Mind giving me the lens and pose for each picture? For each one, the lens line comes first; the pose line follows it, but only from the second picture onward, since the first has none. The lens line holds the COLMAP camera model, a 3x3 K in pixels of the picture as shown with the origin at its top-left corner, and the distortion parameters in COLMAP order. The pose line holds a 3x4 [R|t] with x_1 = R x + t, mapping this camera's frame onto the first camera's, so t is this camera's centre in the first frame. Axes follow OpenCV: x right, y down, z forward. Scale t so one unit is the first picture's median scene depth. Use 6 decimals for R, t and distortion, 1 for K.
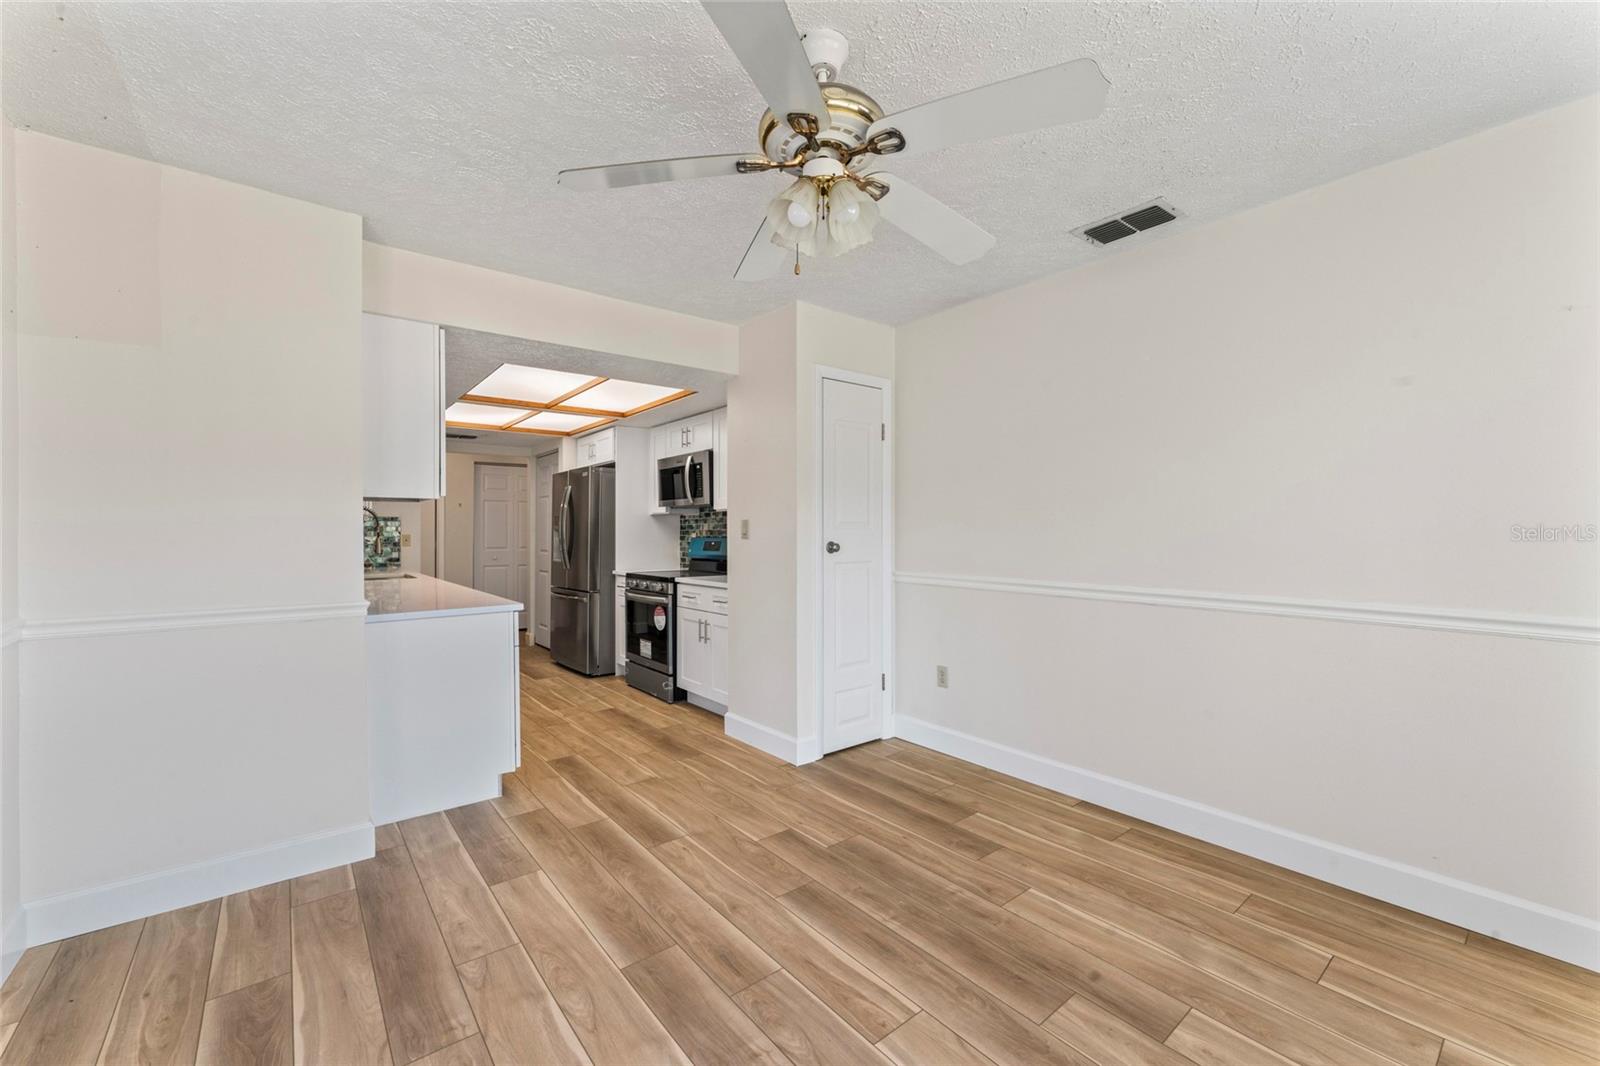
lens RADIAL K [[646.3, 0, 794.1], [0, 646.3, 535.0], [0, 0, 1]] dist [-0.005340, -0.000230]
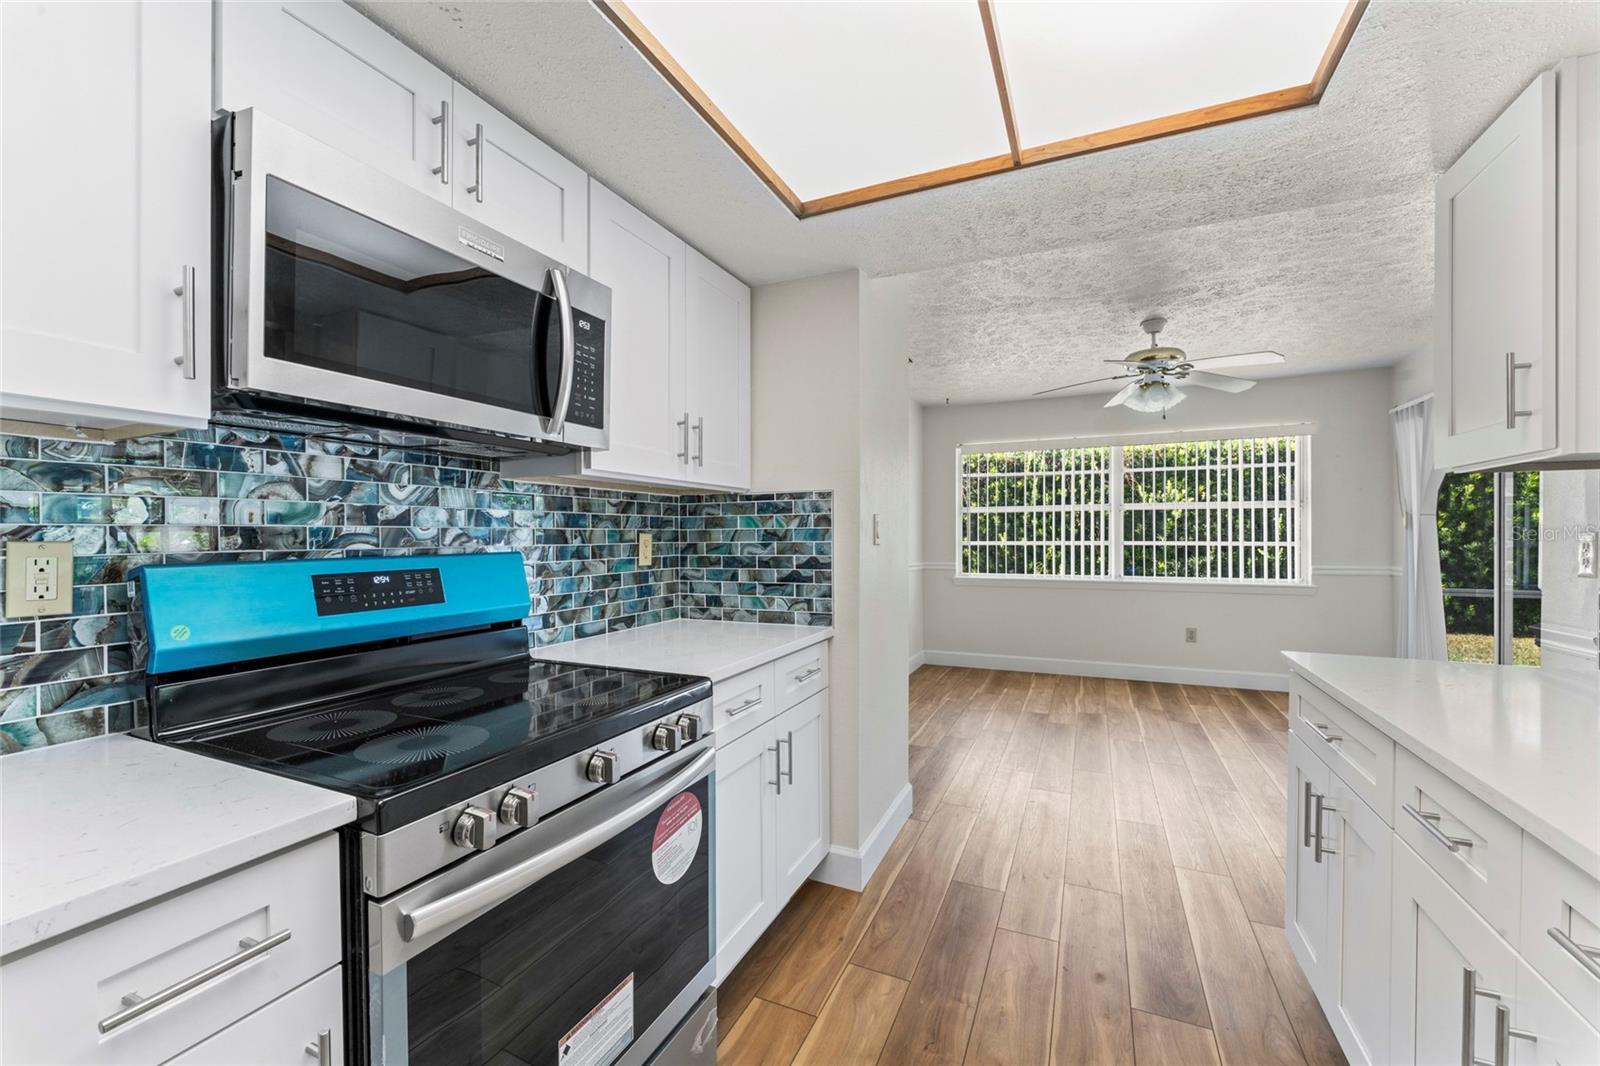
lens RADIAL K [[647.3, 0, 792.0], [0, 647.3, 538.8], [0, 0, 1]] dist [-0.002664, -0.000069]
pose [[-0.447930, -0.000537, 0.894069, -0.789543], [0.008756, 0.999949, 0.004988, -0.005636], [-0.894026, 0.010063, -0.447902, 1.756217]]
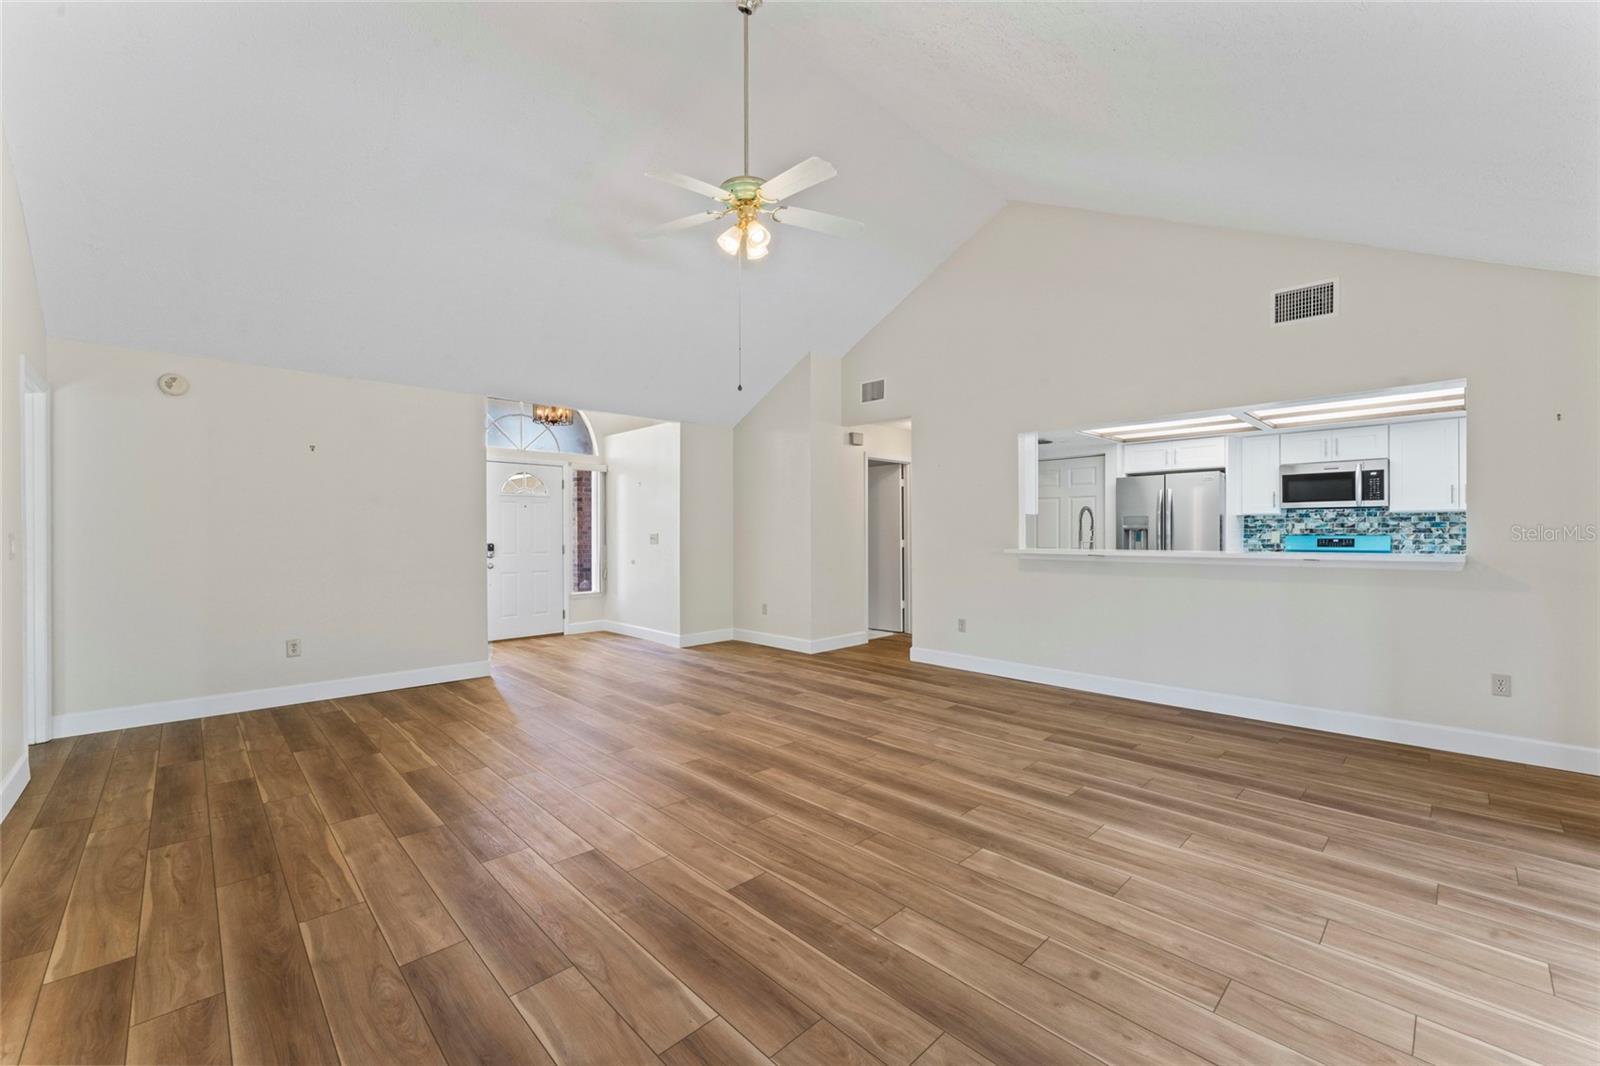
lens RADIAL K [[646.3, 0, 794.1], [0, 646.3, 535.0], [0, 0, 1]] dist [-0.005340, -0.000230]
pose [[0.995759, -0.002359, 0.091971, -2.140986], [0.002371, 0.999997, -0.000027, 0.002561], [-0.091971, 0.000245, 0.995762, -0.076226]]
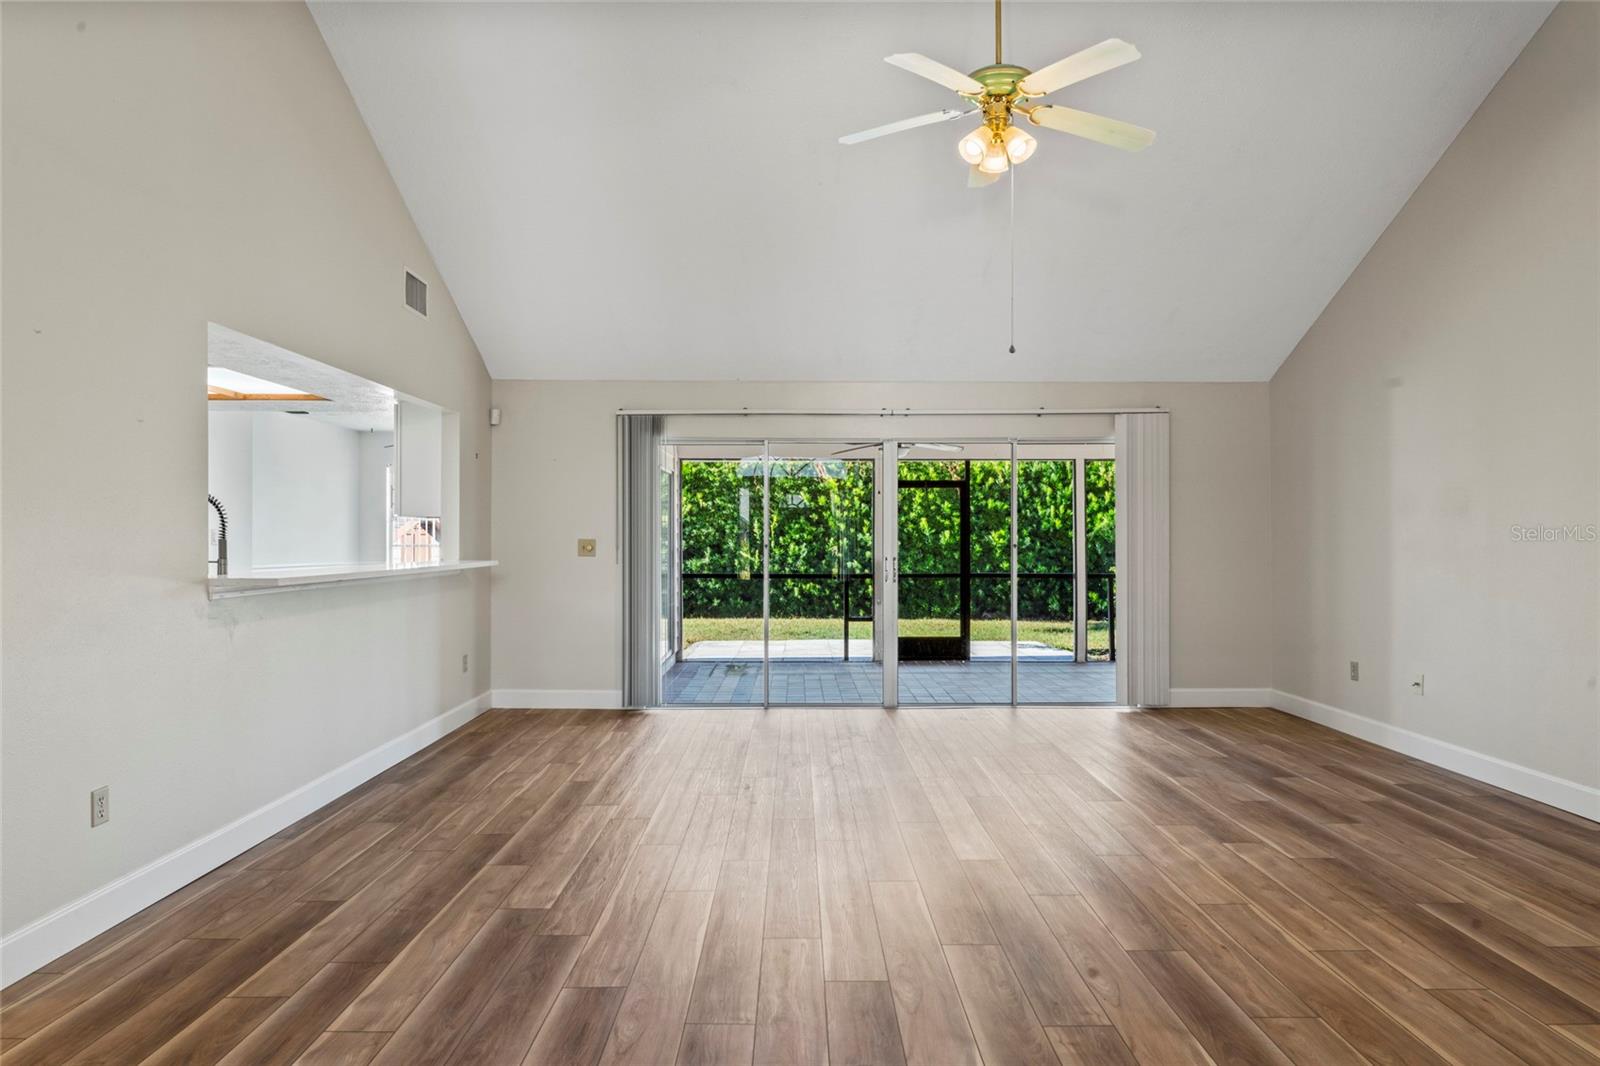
lens RADIAL K [[935.2, 0, 800.0], [0, 935.2, 533.0], [0, 0, 1]] dist [0.001236, -0.001483]
pose [[-0.787327, 0.006130, 0.616505, -2.678595], [0.006262, 0.999979, -0.001945, -0.008884], [-0.616504, 0.002330, -0.787348, 2.222899]]
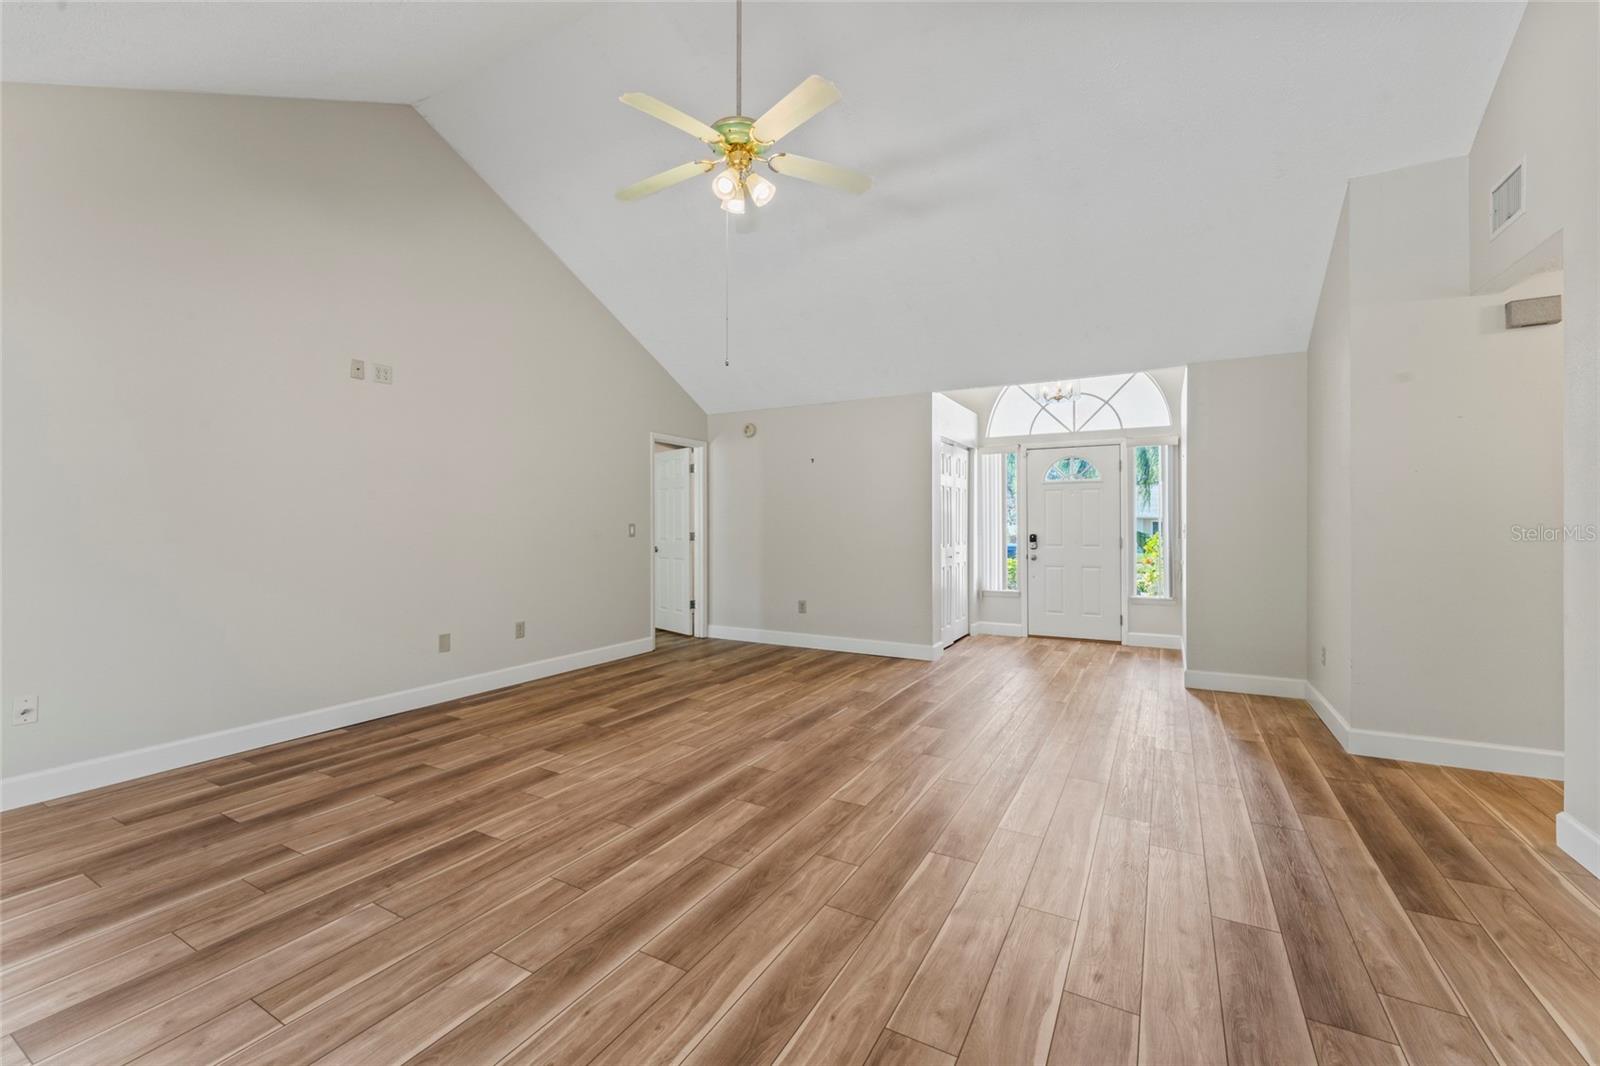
lens RADIAL K [[657.9, 0, 792.6], [0, 657.9, 525.9], [0, 0, 1]] dist [-0.008921, 0.000288]
pose [[0.375259, 0.002100, -0.926918, -1.136166], [-0.002099, 0.999997, 0.001415, 0.000417], [0.926918, 0.001415, 0.375262, 0.768029]]
